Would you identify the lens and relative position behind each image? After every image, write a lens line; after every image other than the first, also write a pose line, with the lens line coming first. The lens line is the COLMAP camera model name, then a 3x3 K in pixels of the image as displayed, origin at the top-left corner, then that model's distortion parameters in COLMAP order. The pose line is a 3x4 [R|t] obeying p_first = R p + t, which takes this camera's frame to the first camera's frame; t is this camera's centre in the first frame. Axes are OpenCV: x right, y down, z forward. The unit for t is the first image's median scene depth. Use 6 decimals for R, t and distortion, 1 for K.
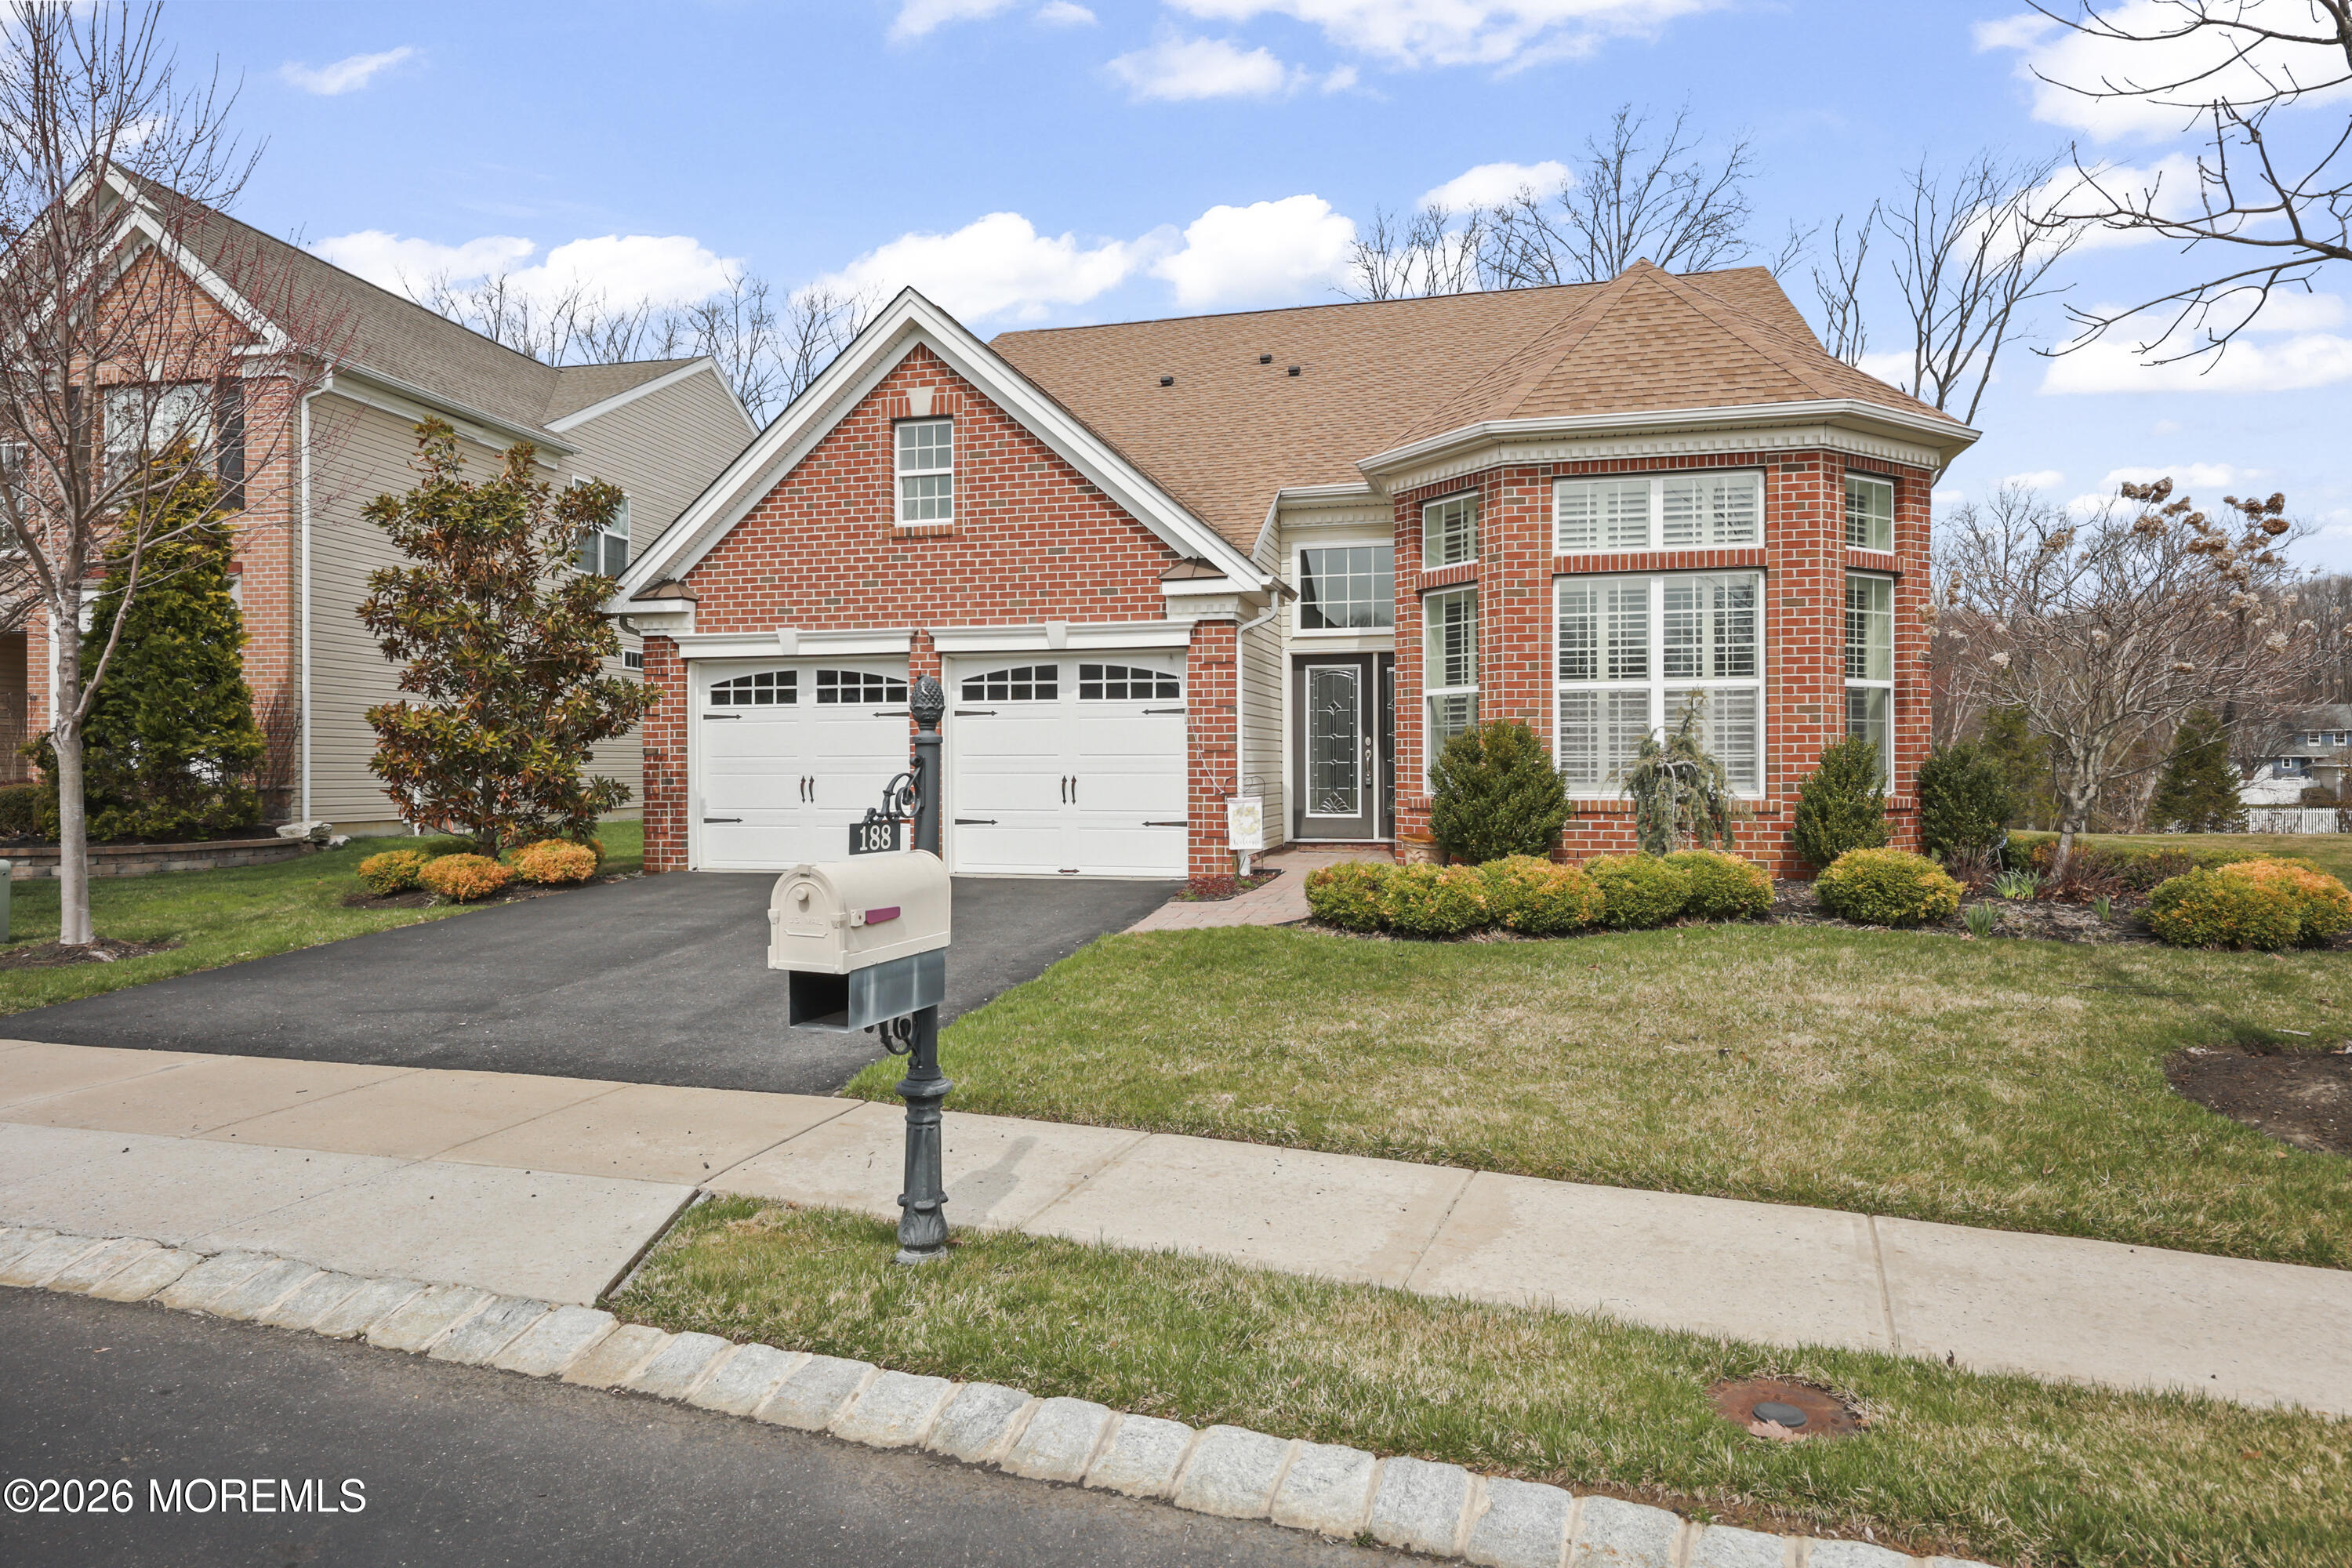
lens RADIAL K [[1409.9, 0, 1176.0], [0, 1409.9, 777.8], [0, 0, 1]] dist [-0.000876, -0.000006]
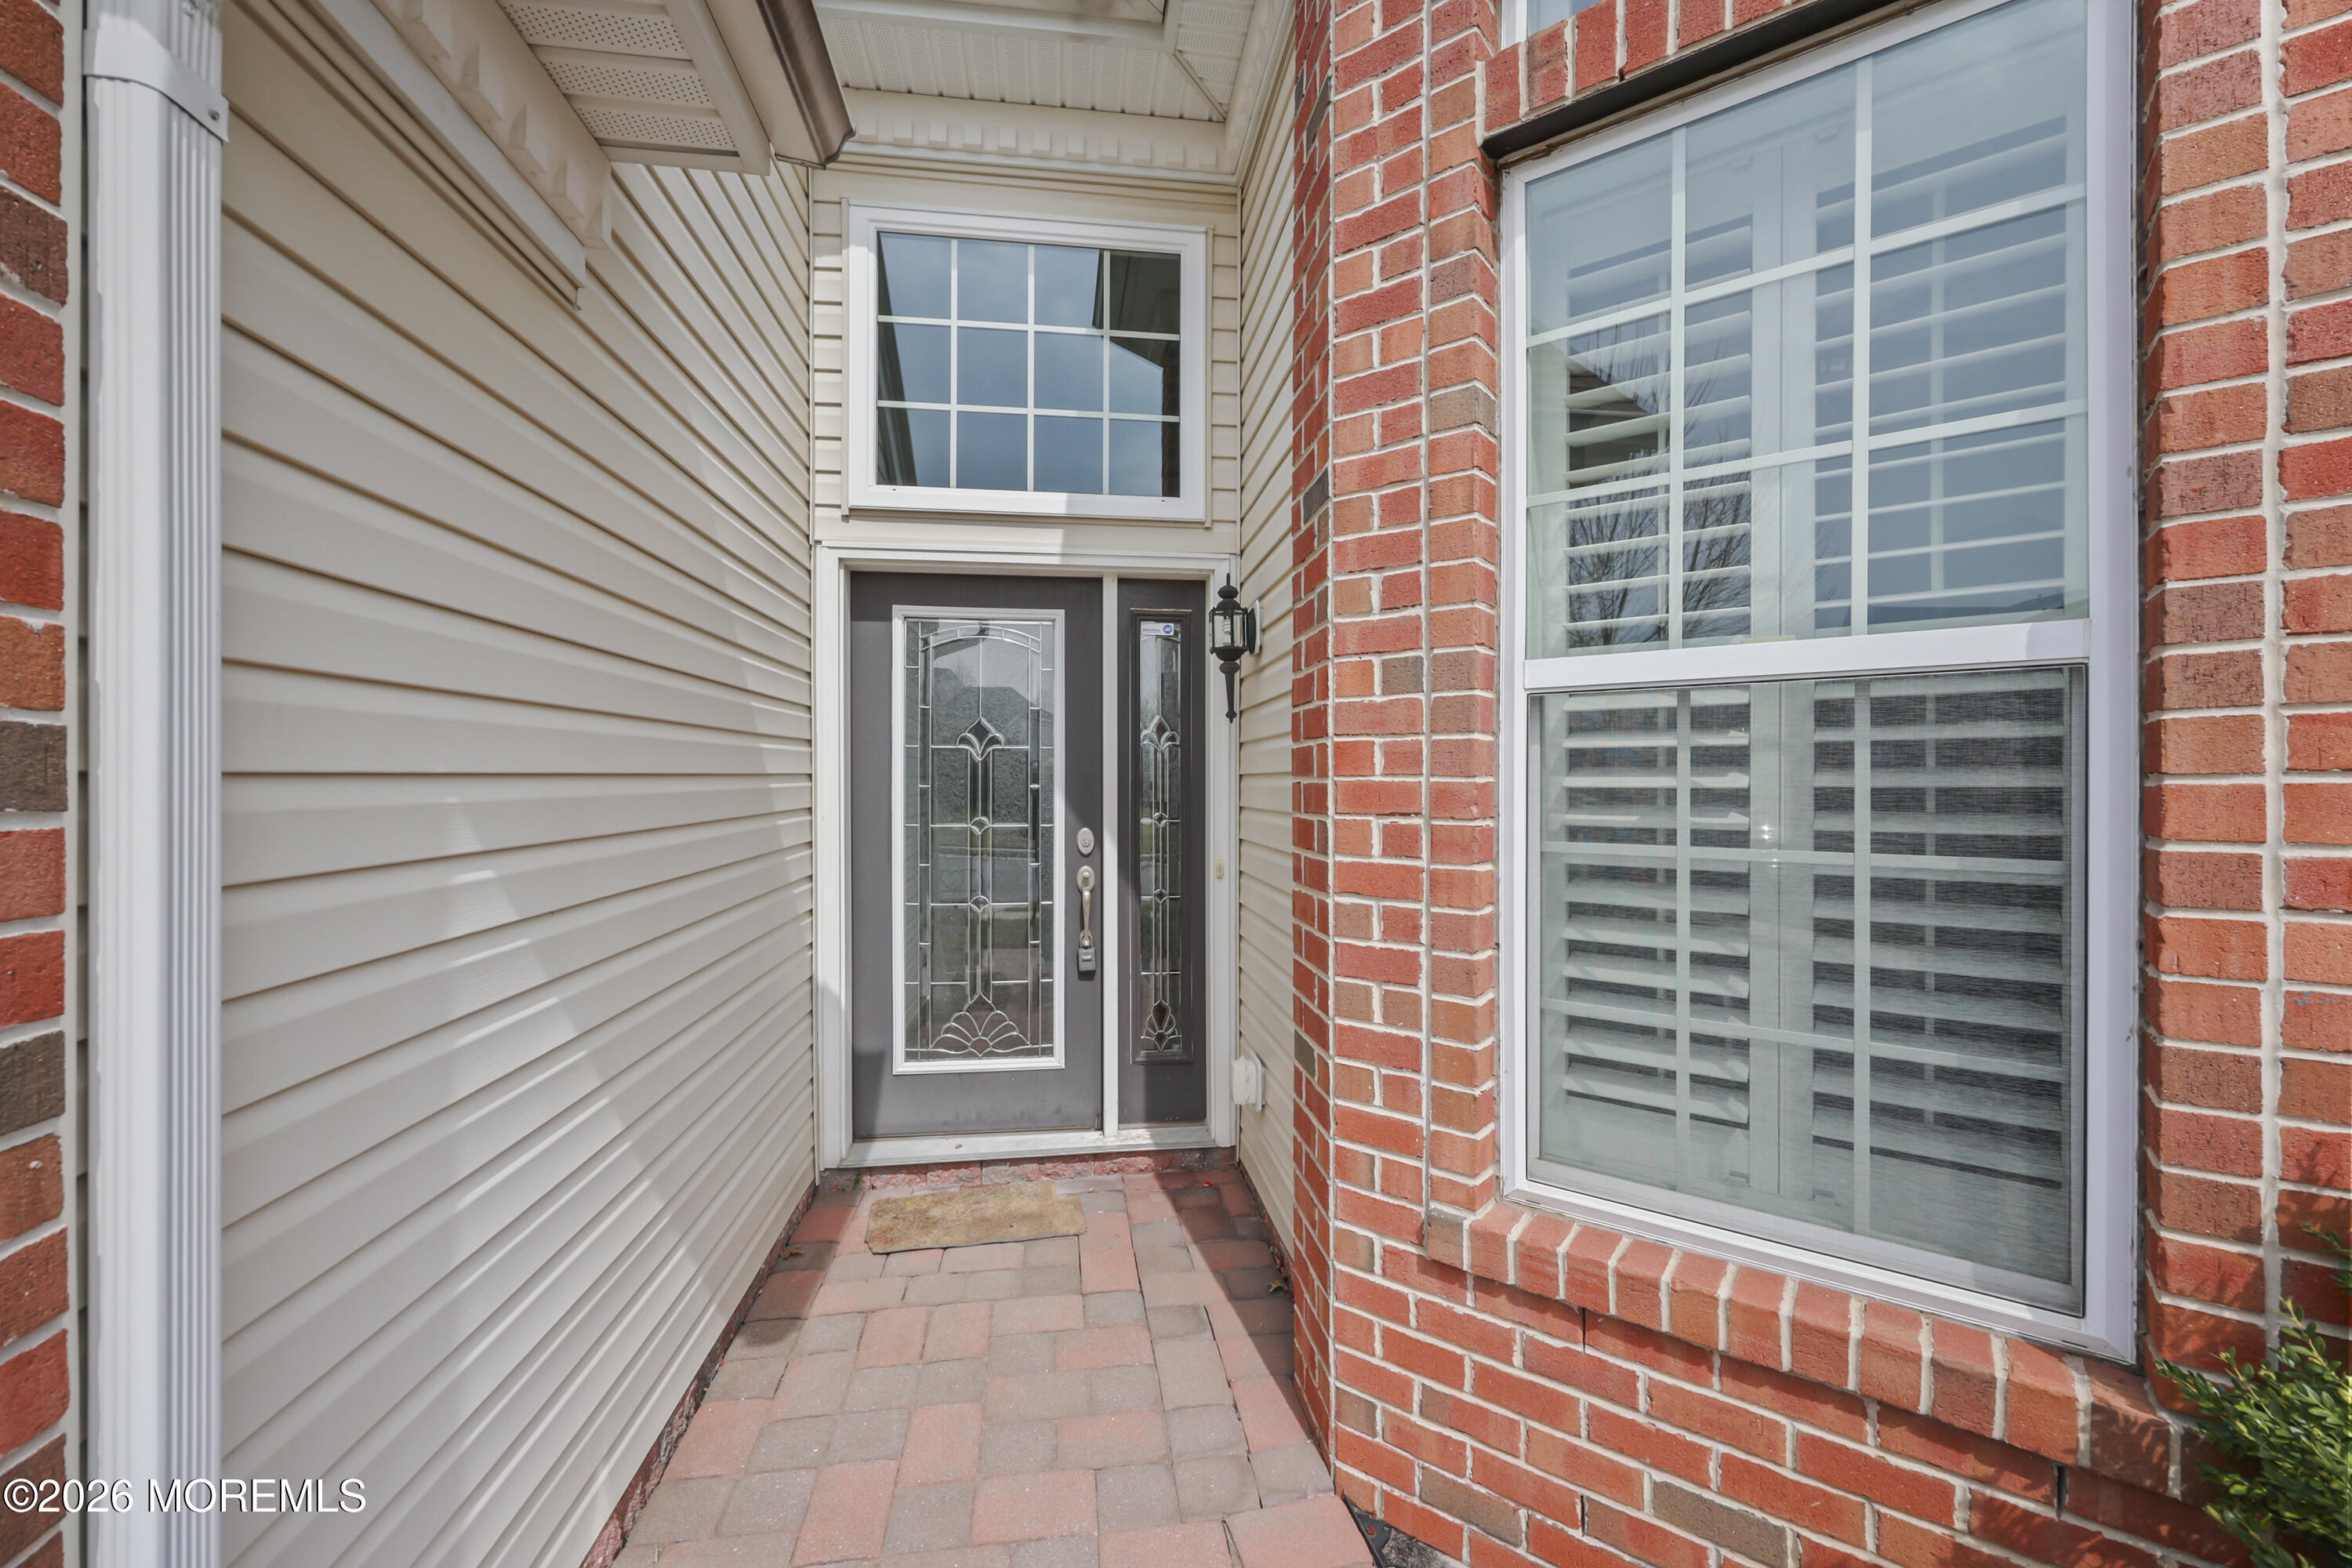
lens RADIAL K [[955.1, 0, 1188.6], [0, 955.1, 778.2], [0, 0, 1]] dist [-0.000723, 0.000011]
pose [[0.927516, 0.003694, 0.373766, 0.073773], [-0.001645, 0.999982, -0.005801, -0.039307], [-0.373780, 0.004766, 0.927505, 0.779004]]
